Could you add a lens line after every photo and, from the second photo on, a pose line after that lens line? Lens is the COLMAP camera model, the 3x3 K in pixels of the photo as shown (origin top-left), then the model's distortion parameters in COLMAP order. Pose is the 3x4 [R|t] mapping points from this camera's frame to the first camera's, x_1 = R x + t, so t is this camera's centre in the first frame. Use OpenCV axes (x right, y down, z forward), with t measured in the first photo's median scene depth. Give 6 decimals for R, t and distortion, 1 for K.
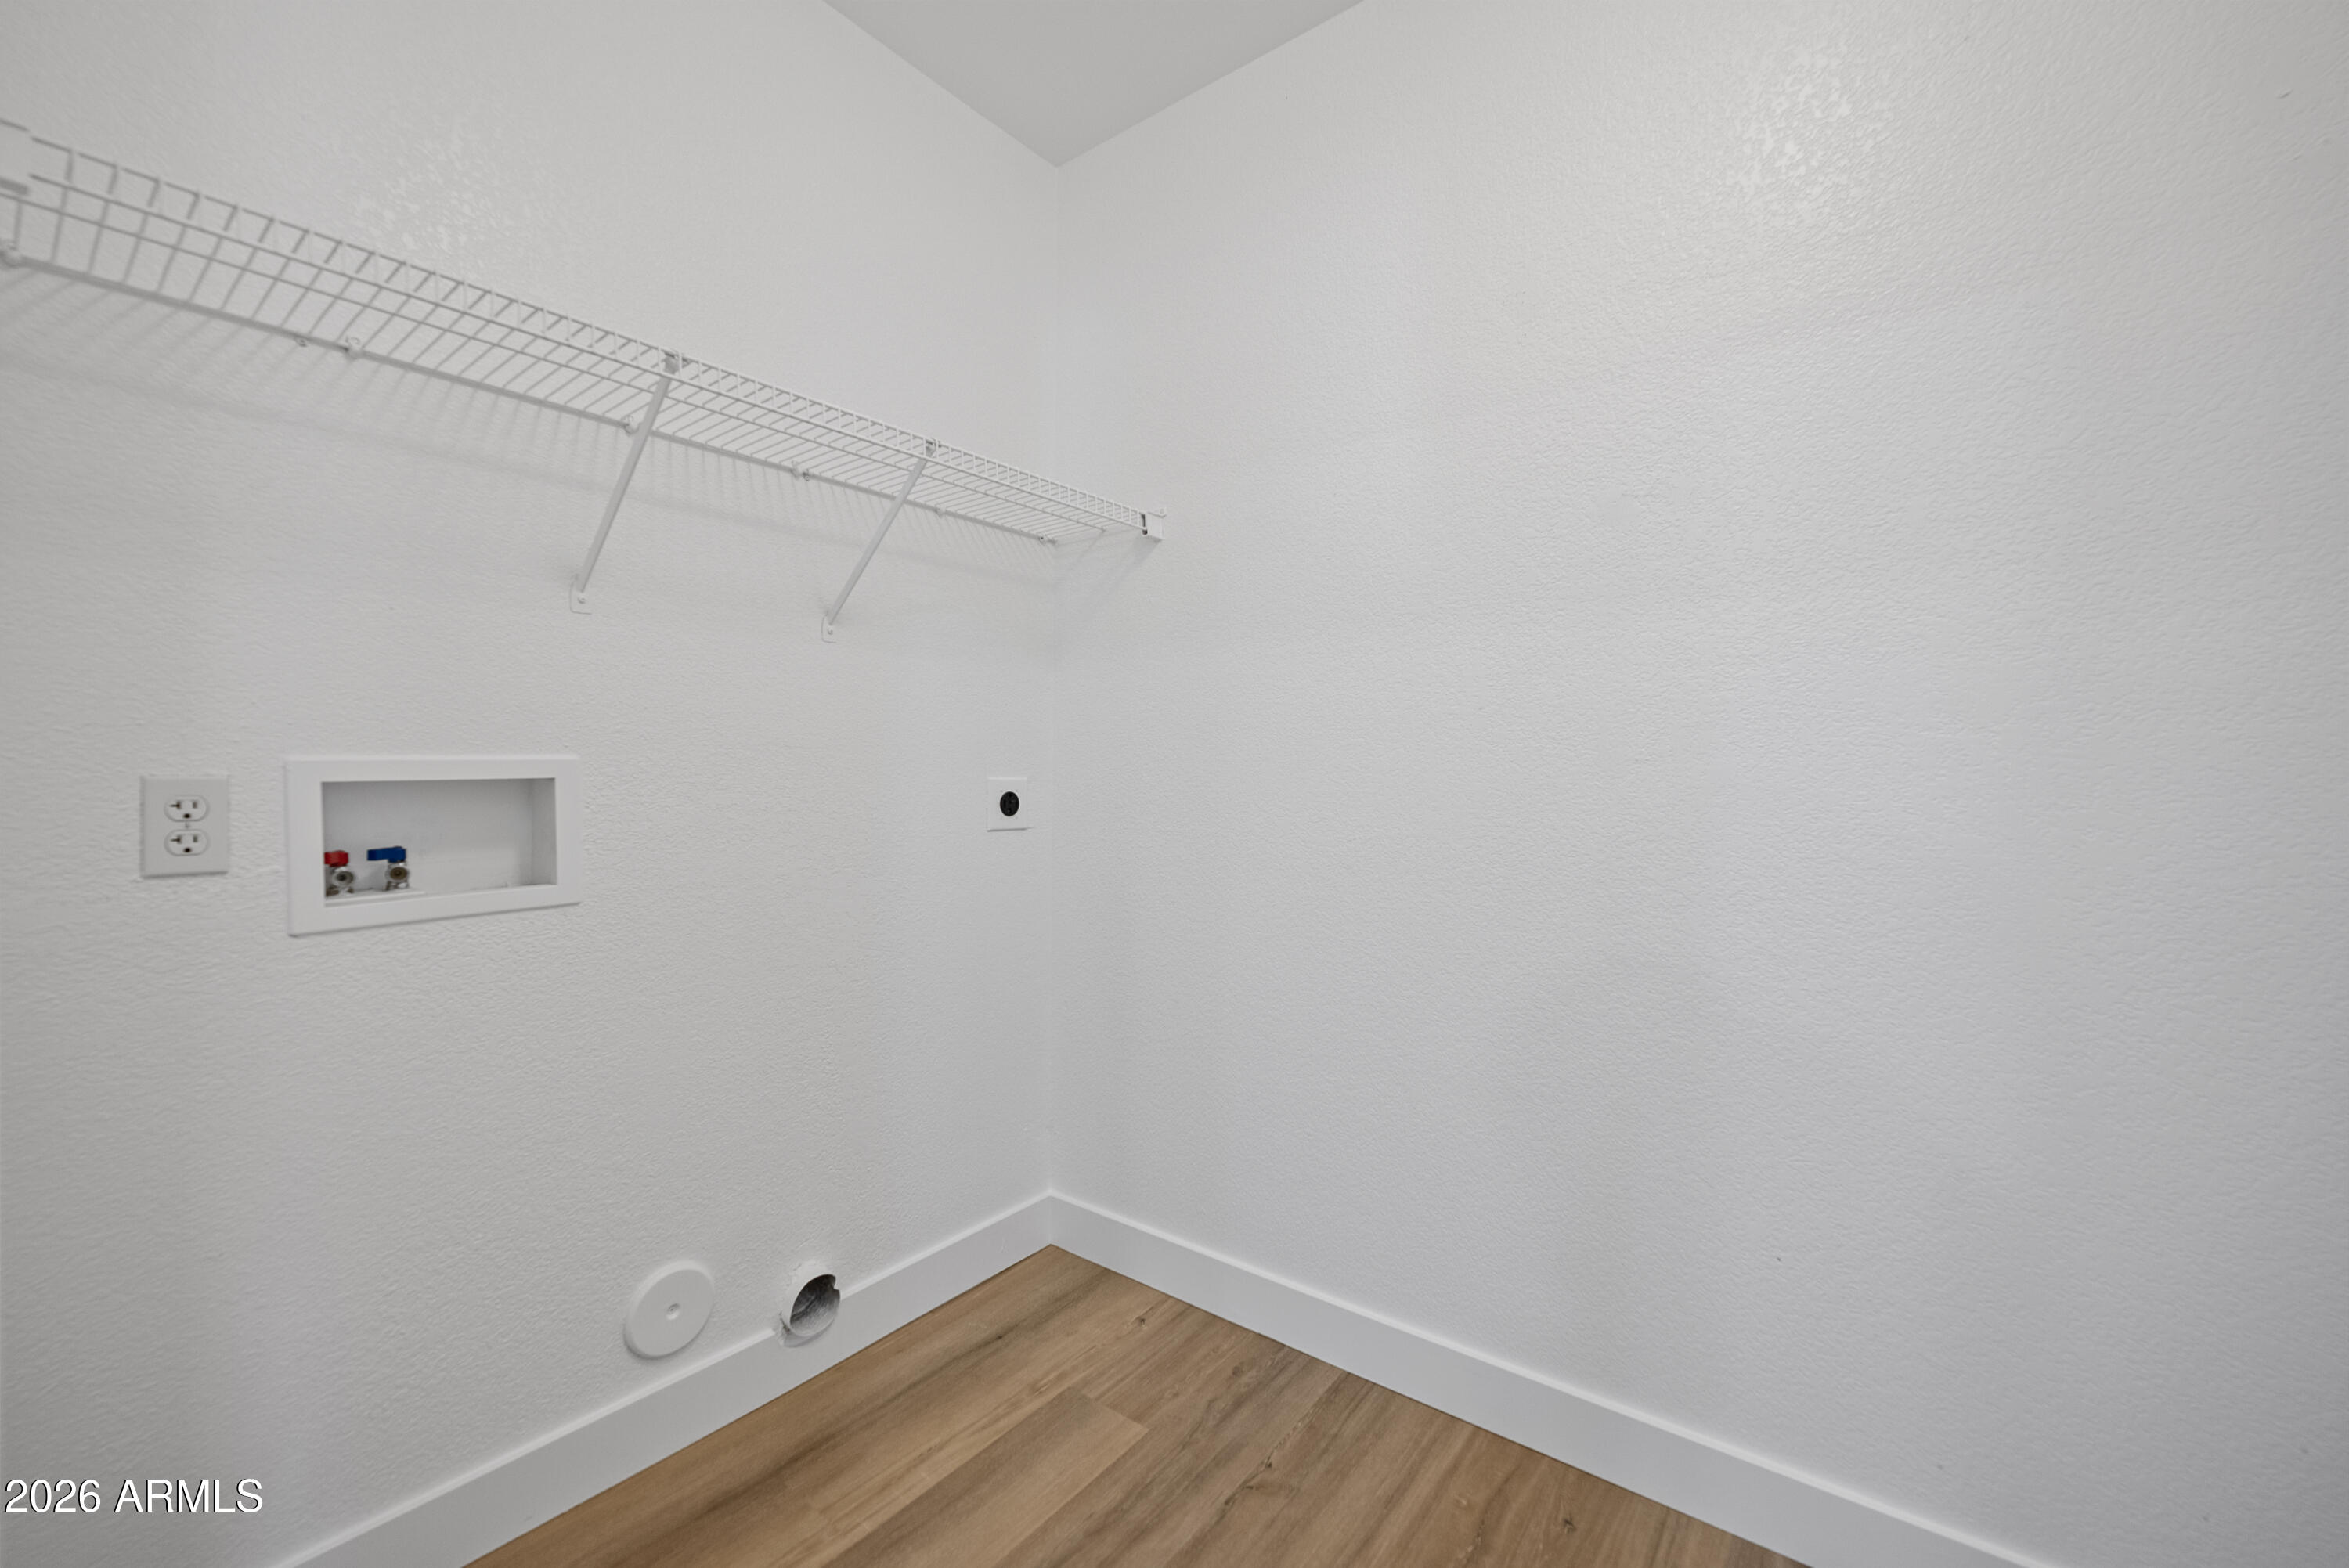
lens RADIAL K [[967.9, 0, 1174.2], [0, 967.9, 768.6], [0, 0, 1]] dist [-0.001212, -0.000477]
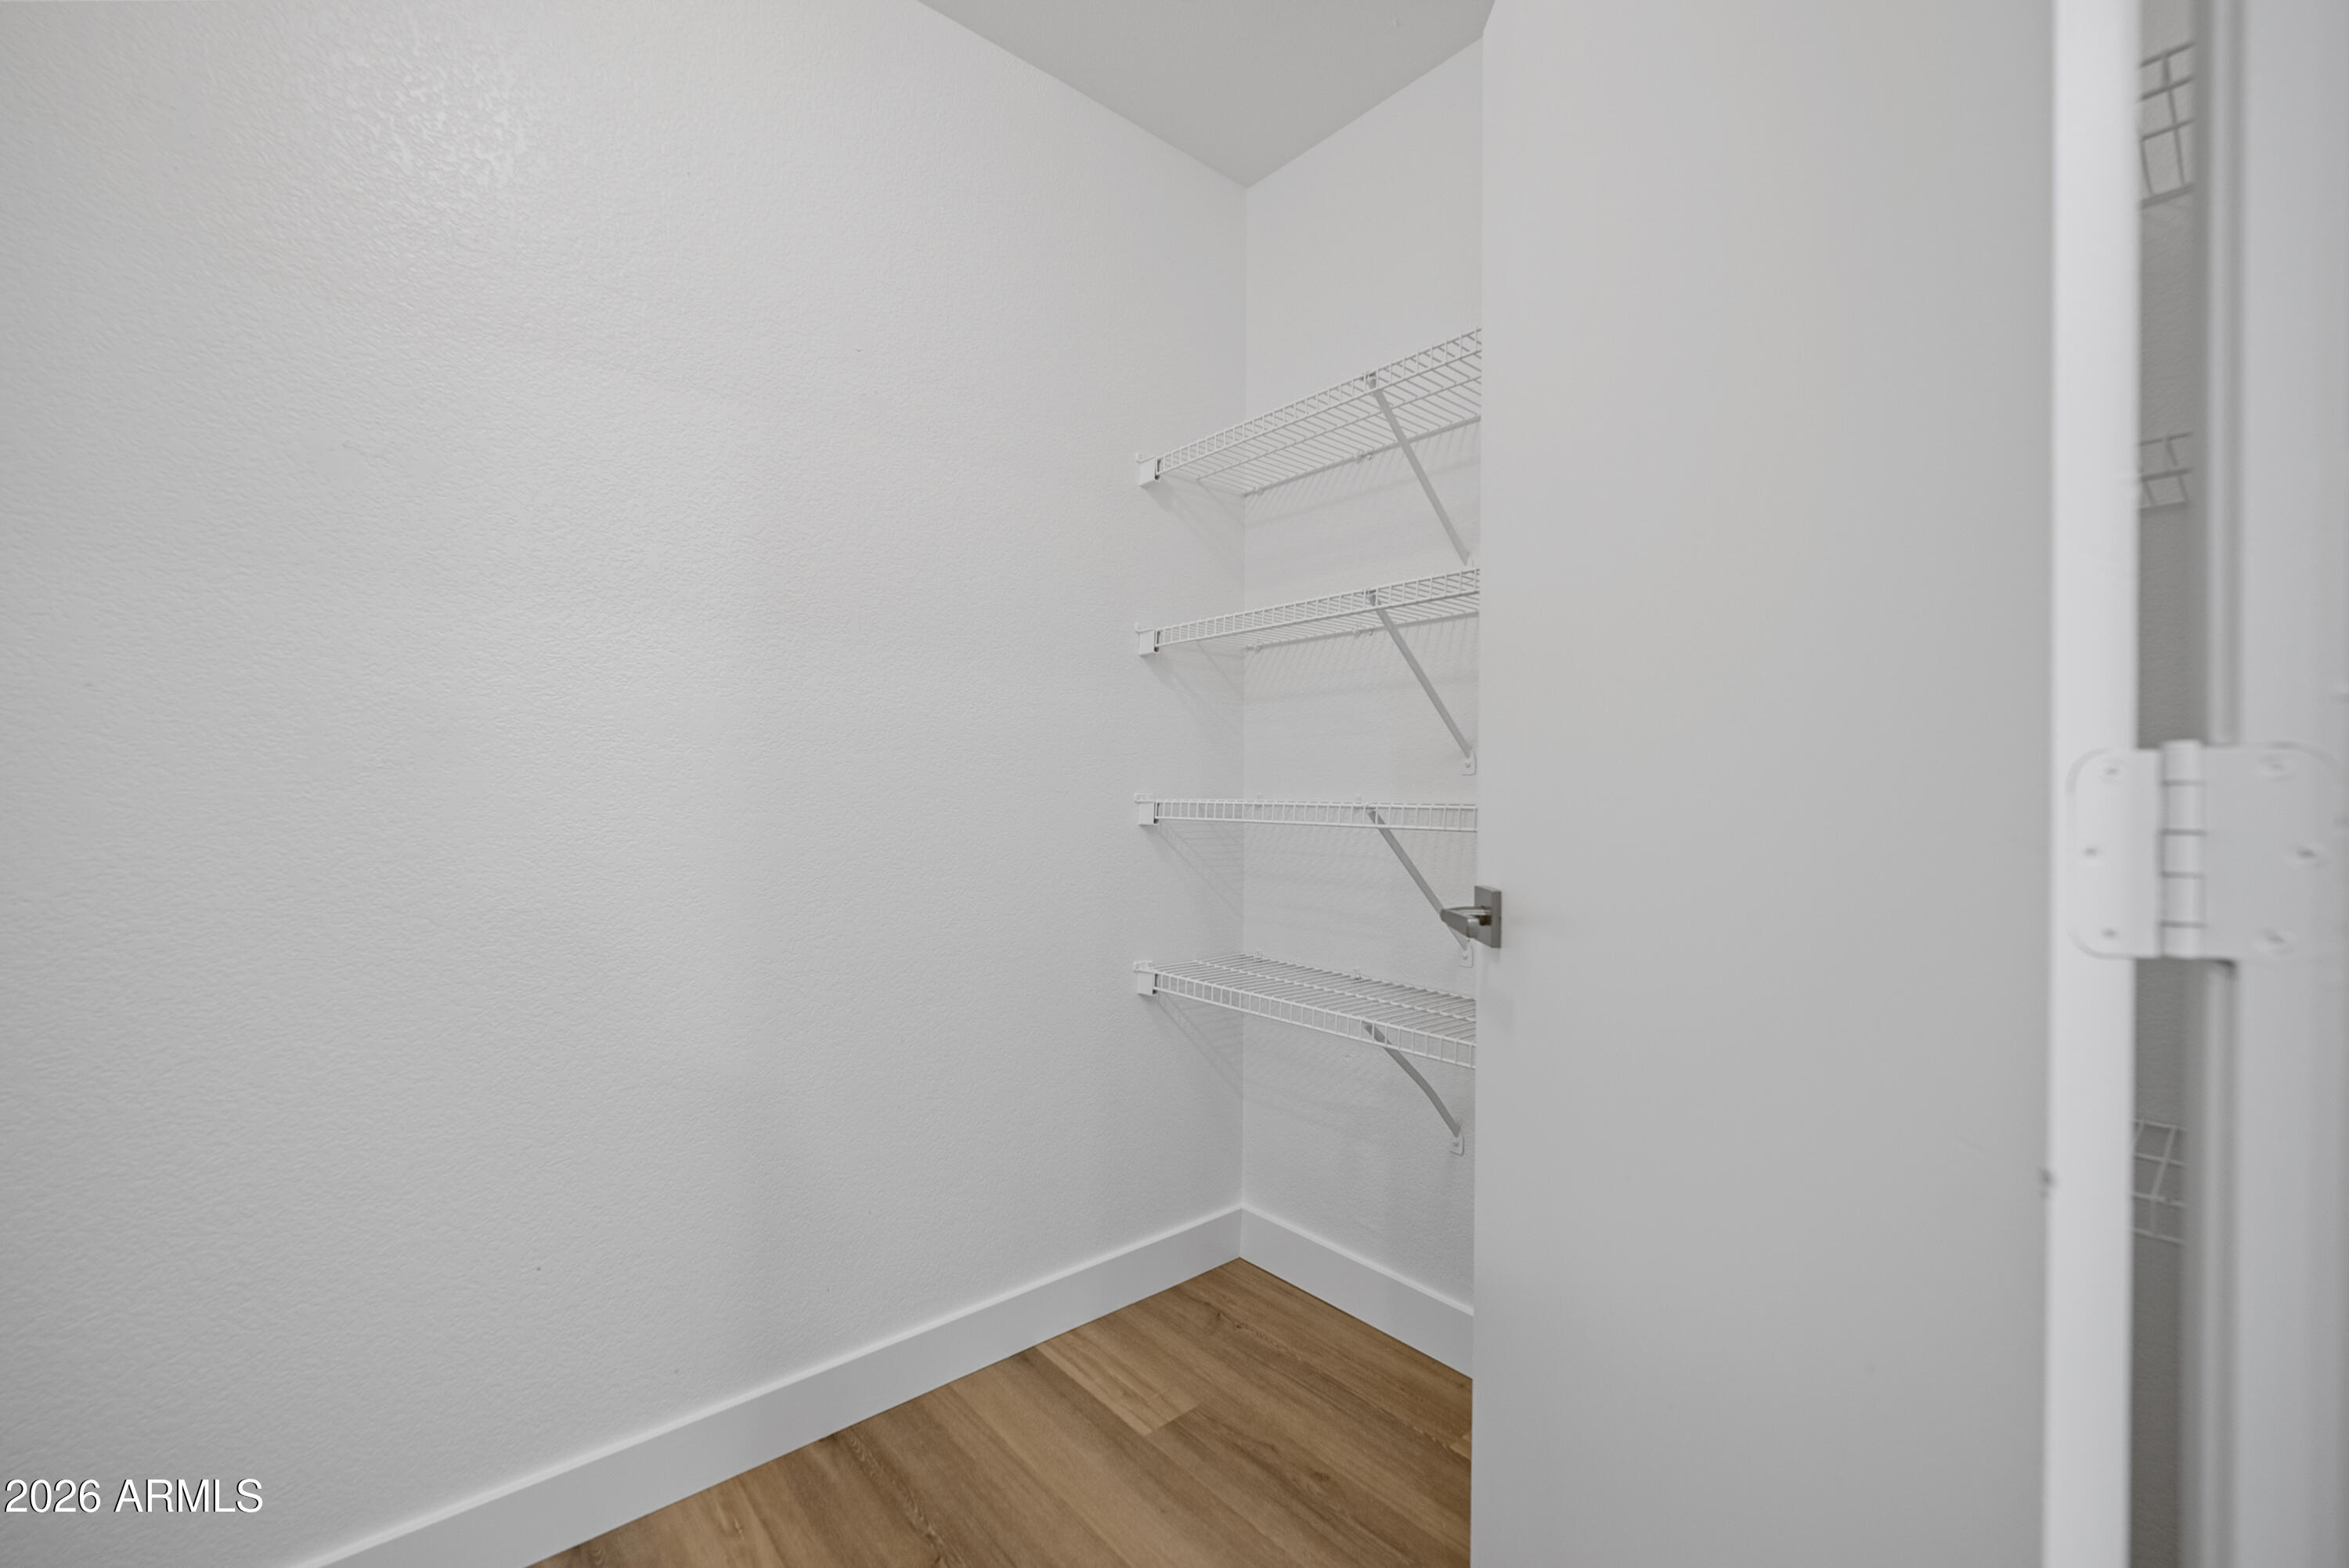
lens RADIAL K [[949.1, 0, 1174.5], [0, 949.1, 784.0], [0, 0, 1]] dist [-0.001412, -0.000292]
pose [[0.207636, 0.004801, 0.978194, -0.201198], [-0.010883, 0.999937, -0.002597, 0.000035], [-0.978146, -0.010106, 0.207675, 0.156024]]
